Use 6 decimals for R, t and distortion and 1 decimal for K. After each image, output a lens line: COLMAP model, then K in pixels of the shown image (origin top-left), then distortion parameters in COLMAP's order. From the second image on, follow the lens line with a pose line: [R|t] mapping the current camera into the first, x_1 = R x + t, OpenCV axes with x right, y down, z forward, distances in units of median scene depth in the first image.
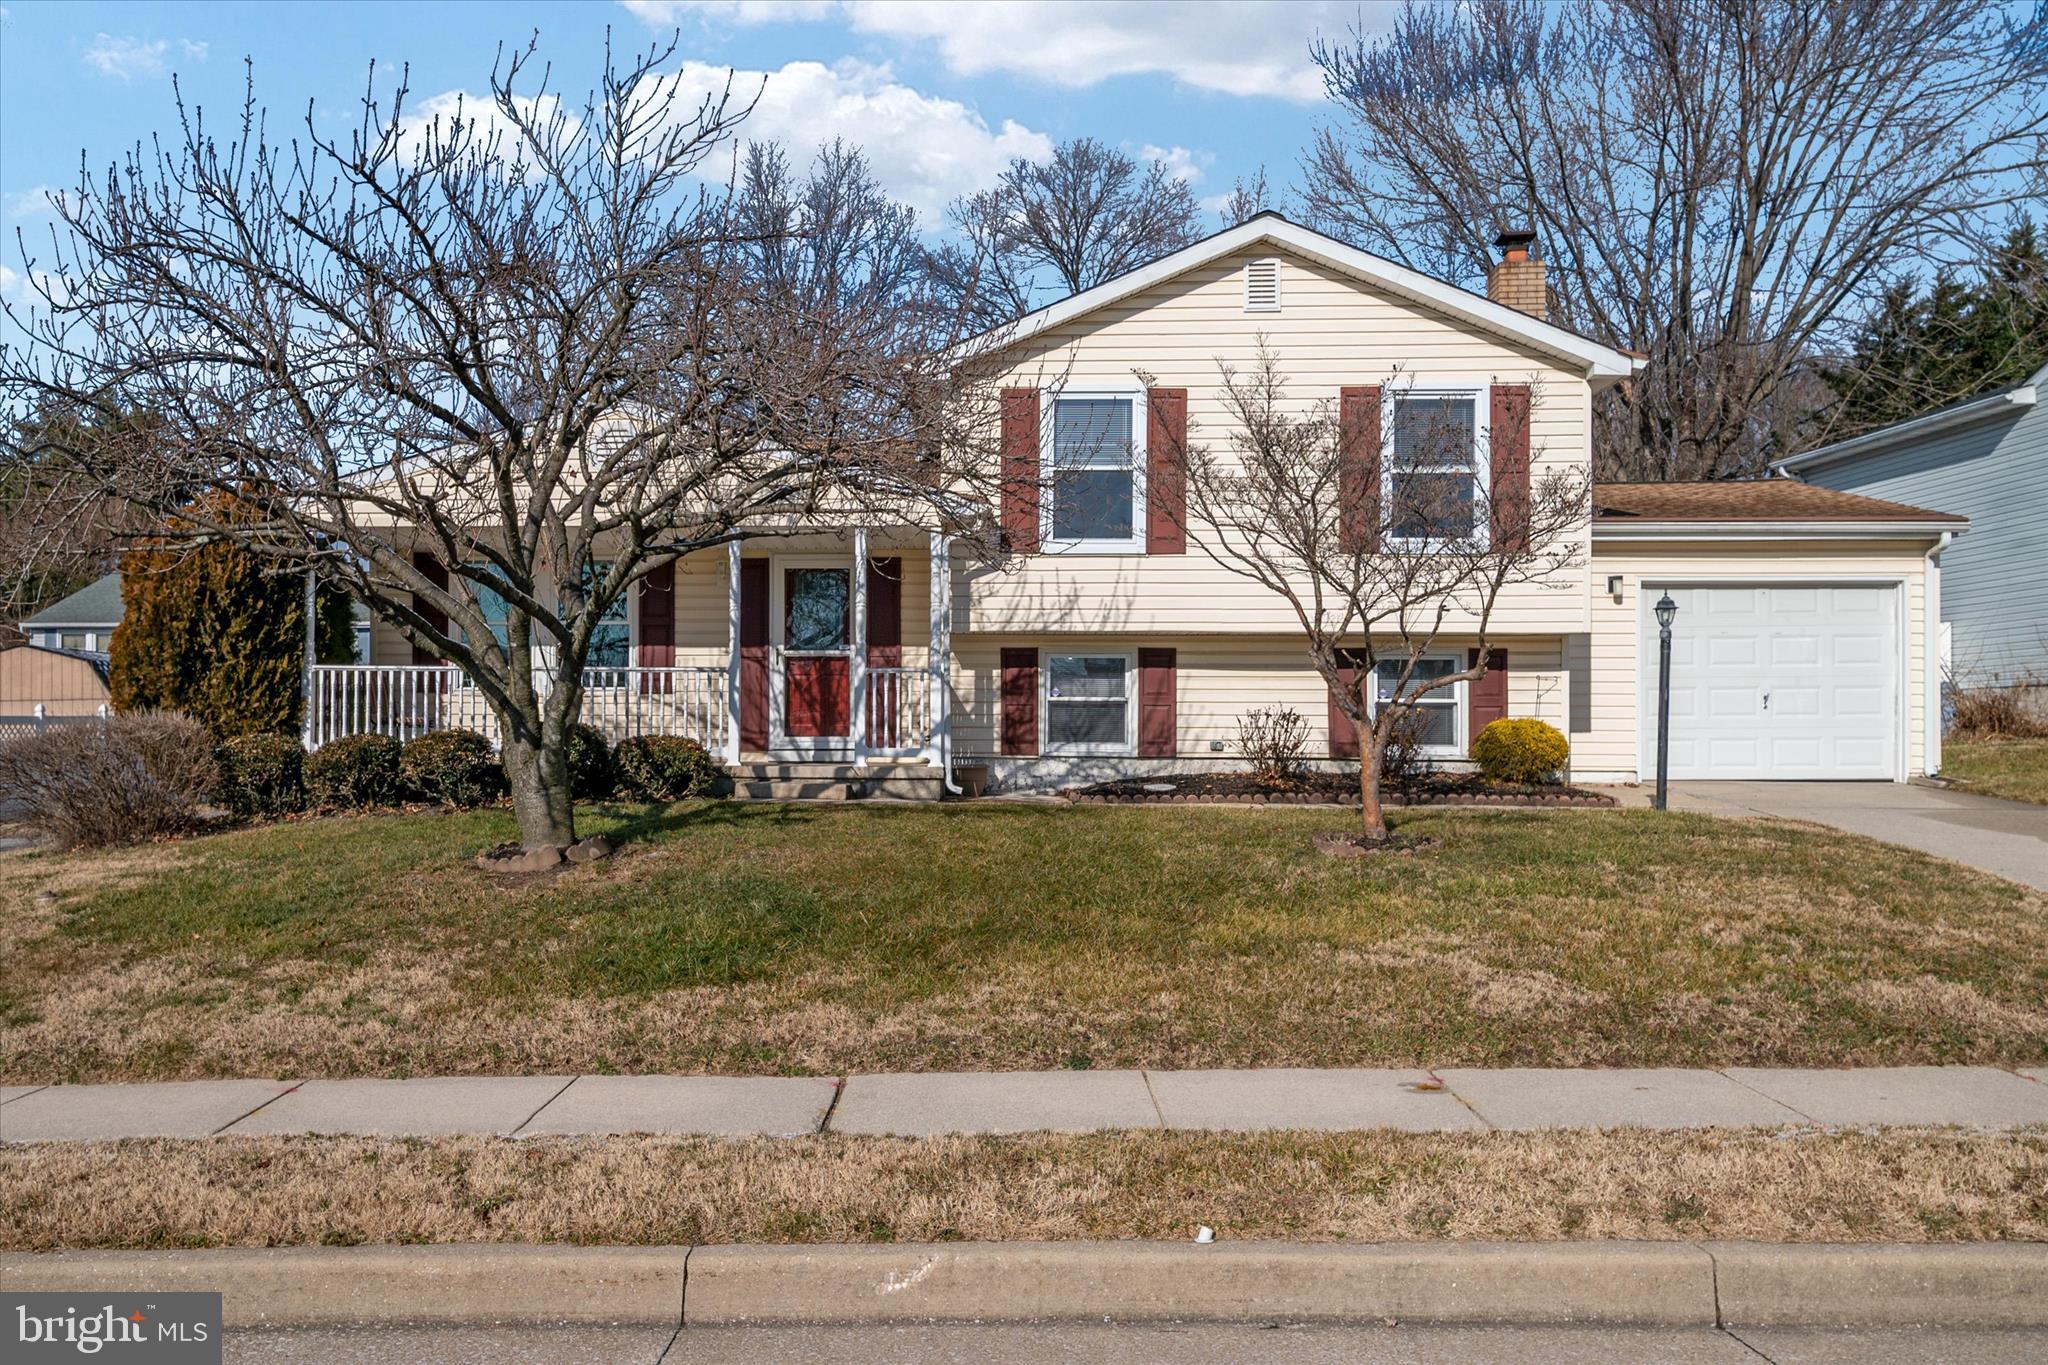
lens RADIAL K [[1044.2, 0, 988.8], [0, 1044.2, 691.5], [0, 0, 1]] dist [0.000566, -0.000039]
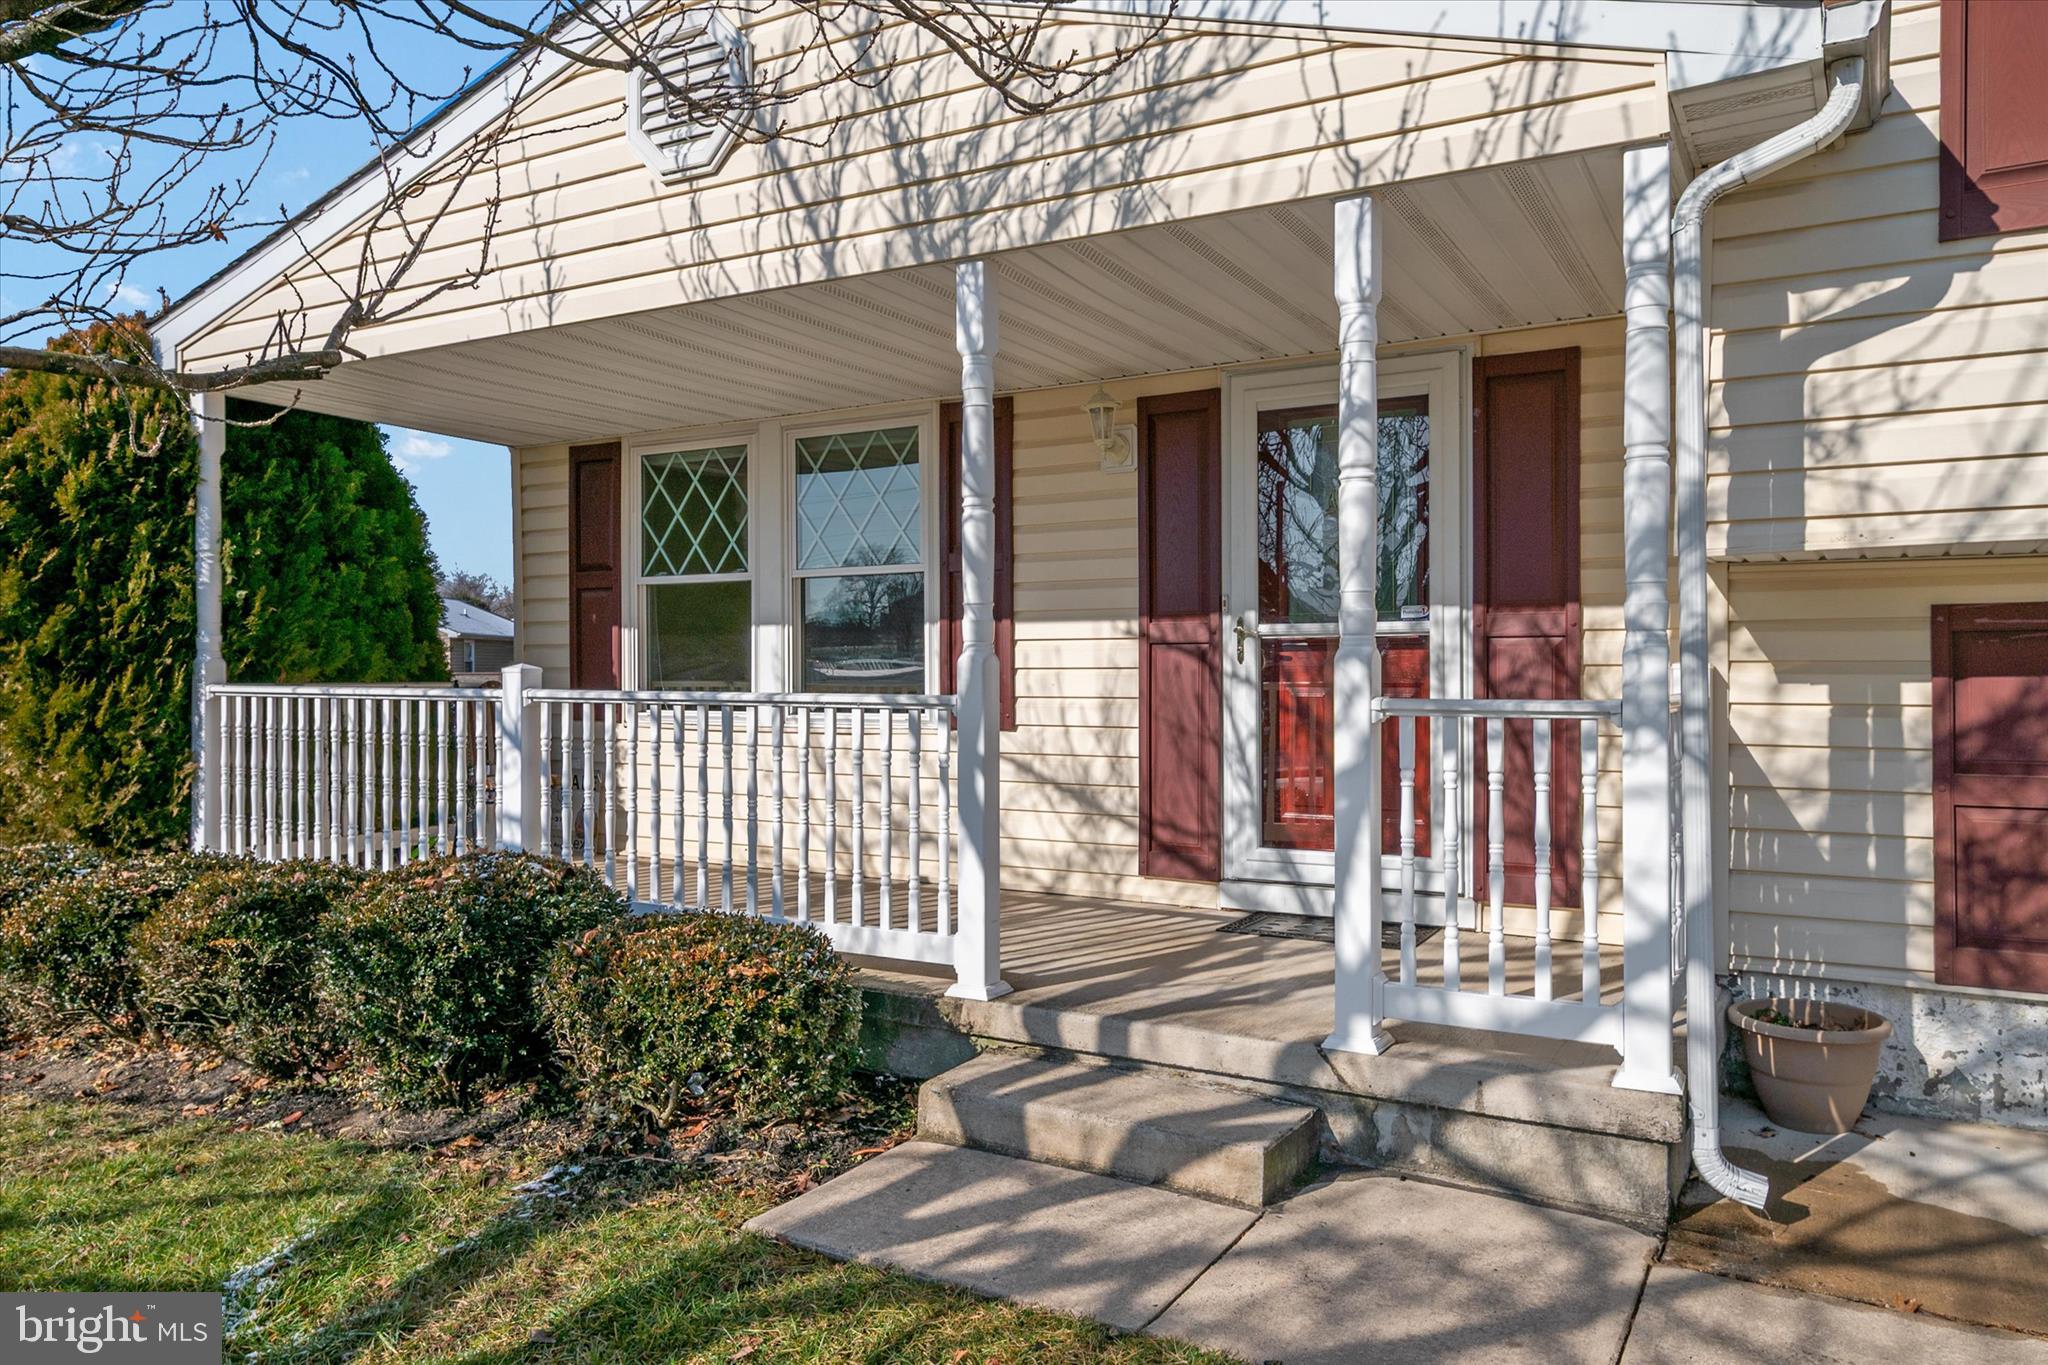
lens RADIAL K [[1465.4, 0, 1022.4], [0, 1465.4, 673.0], [0, 0, 1]] dist [0.021492, 0.000009]
pose [[0.866585, -0.001820, -0.499027, -0.003049], [0.008527, 0.999901, 0.011161, -0.030576], [0.498957, -0.013927, 0.866515, 0.531229]]
